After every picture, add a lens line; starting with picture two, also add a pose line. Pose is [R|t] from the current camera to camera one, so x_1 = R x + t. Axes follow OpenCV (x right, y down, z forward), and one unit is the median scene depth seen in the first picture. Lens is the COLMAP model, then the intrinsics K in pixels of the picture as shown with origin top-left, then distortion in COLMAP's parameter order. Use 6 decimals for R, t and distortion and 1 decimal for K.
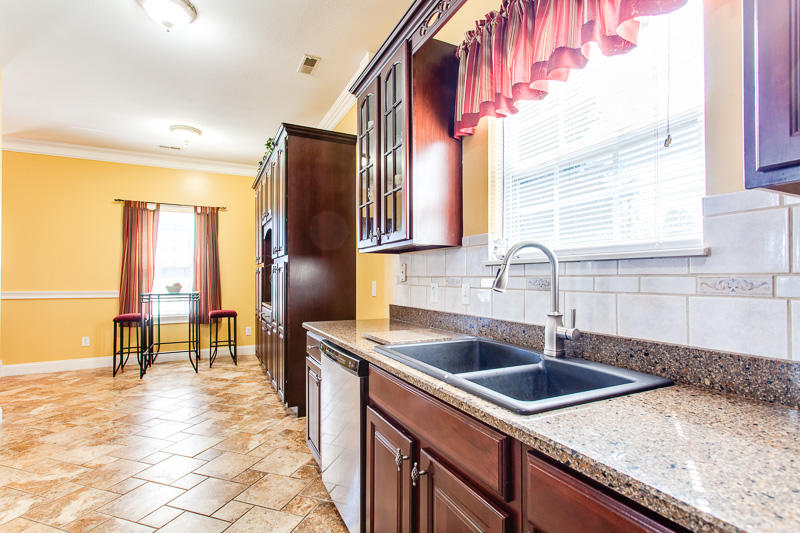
lens RADIAL K [[393.8, 0, 398.0], [0, 393.8, 270.8], [0, 0, 1]] dist [0.002797, 0.004396]
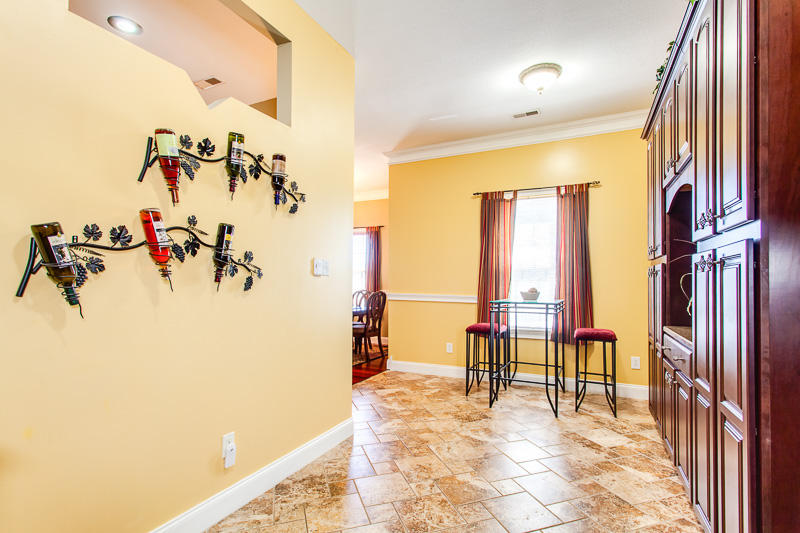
lens RADIAL K [[393.8, 0, 402.4], [0, 393.8, 278.0], [0, 0, 1]] dist [0.002797, 0.004396]
pose [[0.629686, 0.000176, -0.776850, -0.125700], [0.005453, 0.999974, 0.004647, 0.005954], [0.776830, -0.007163, 0.629669, 0.317109]]
